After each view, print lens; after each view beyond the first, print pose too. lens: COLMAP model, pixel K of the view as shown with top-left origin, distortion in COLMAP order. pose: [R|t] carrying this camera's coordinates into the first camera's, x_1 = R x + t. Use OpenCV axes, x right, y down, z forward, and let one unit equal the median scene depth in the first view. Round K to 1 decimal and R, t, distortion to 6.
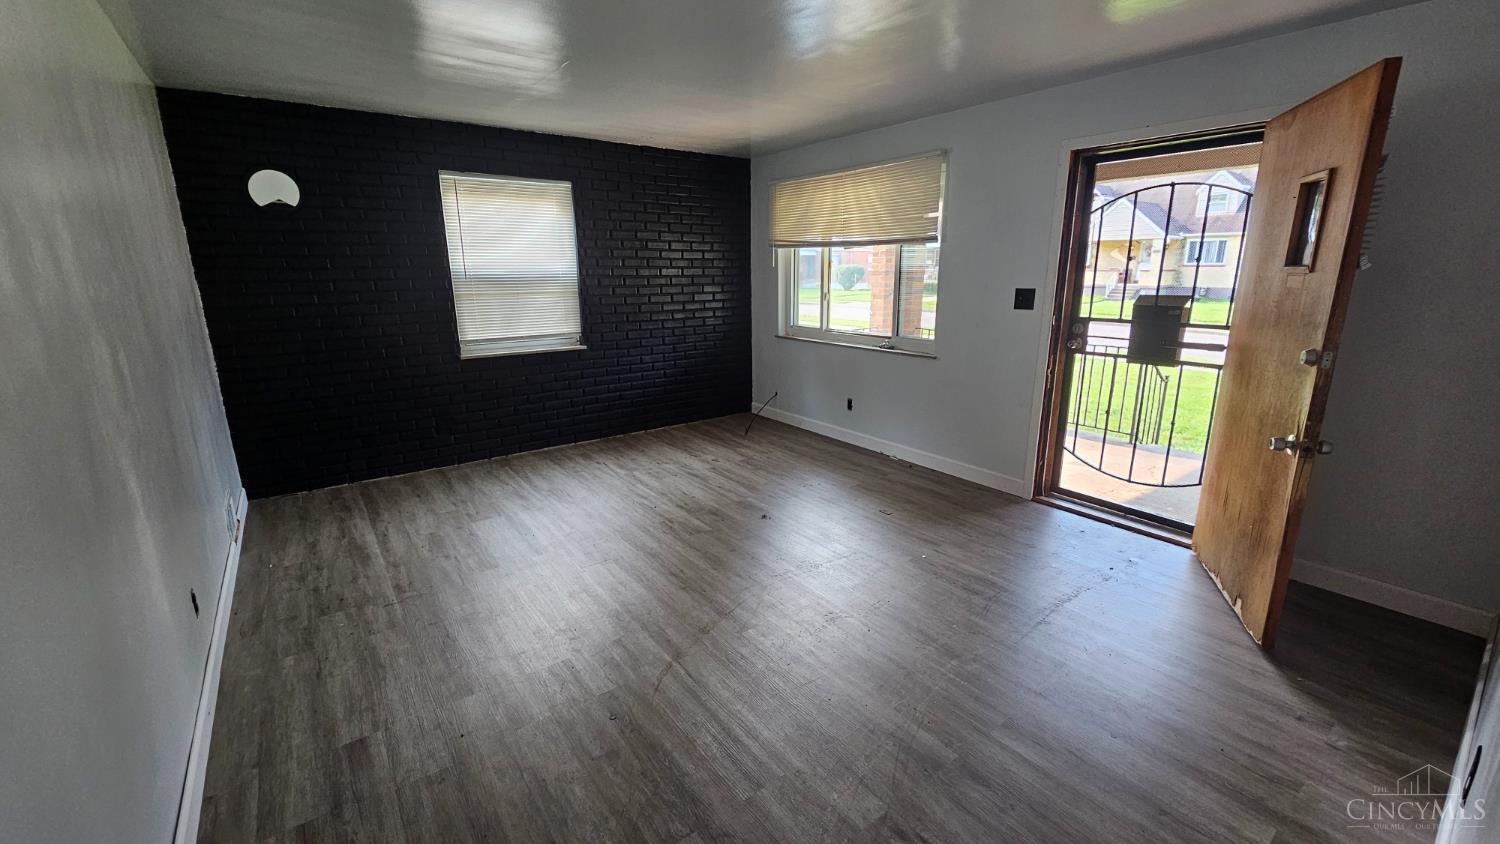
lens RADIAL K [[610.7, 0, 759.7], [0, 610.7, 416.8], [0, 0, 1]] dist [0.001557, 0.000204]
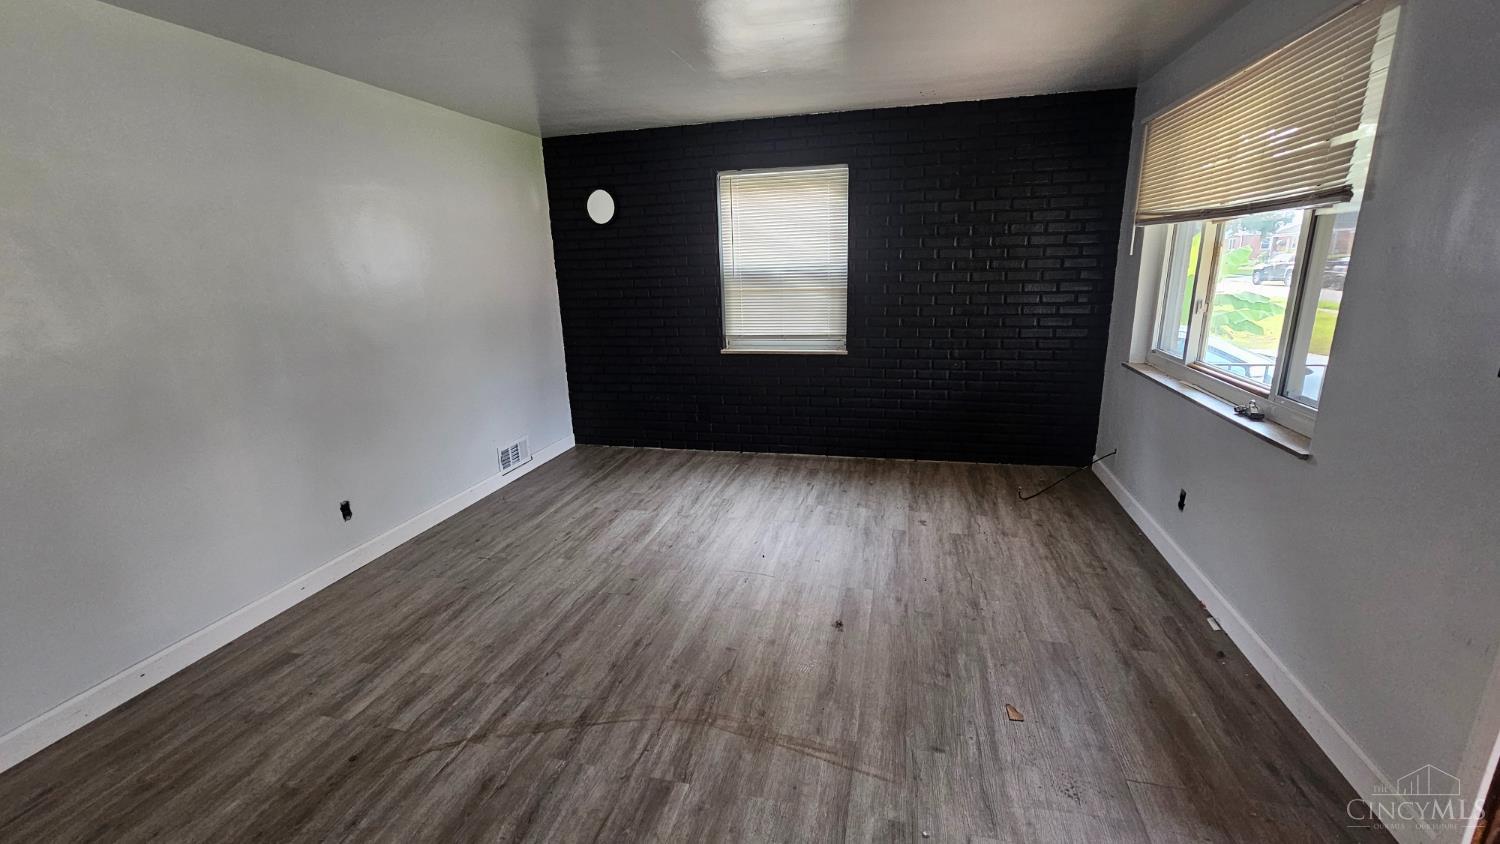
lens RADIAL K [[610.7, 0, 759.7], [0, 610.7, 416.8], [0, 0, 1]] dist [0.001557, 0.000204]
pose [[0.631174, 0.181157, -0.754189, 0.365065], [-0.159557, 0.981872, 0.102316, -0.106919], [0.759052, 0.055757, 0.648637, 0.387983]]
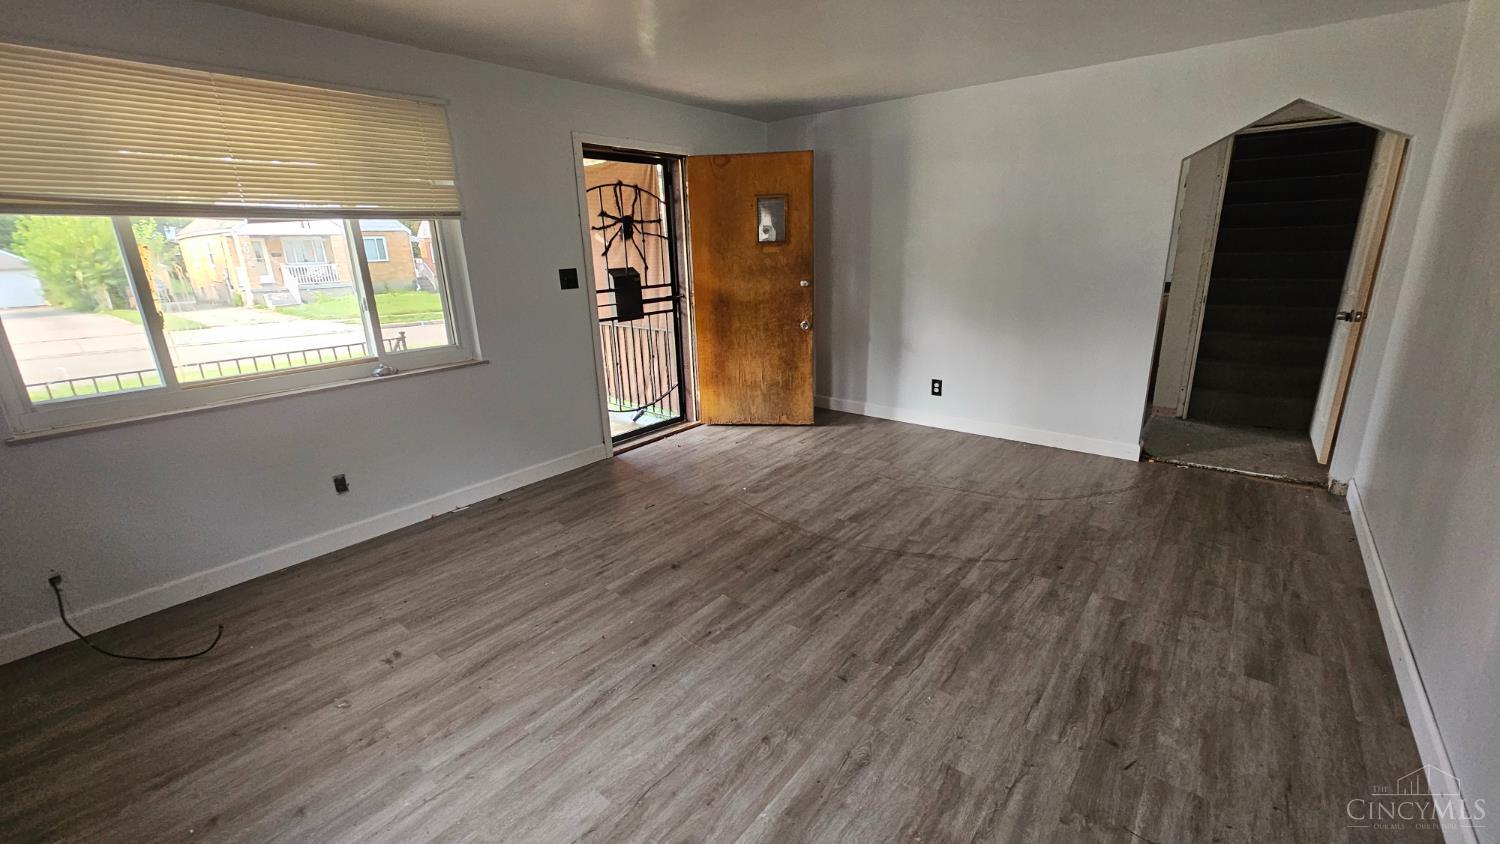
lens RADIAL K [[610.7, 0, 759.7], [0, 610.7, 416.8], [0, 0, 1]] dist [0.001557, 0.000204]
pose [[-0.244993, -0.253941, 0.935678, -0.585174], [0.259057, 0.912853, 0.315576, -0.191204], [-0.934274, 0.319708, -0.157857, 0.804505]]
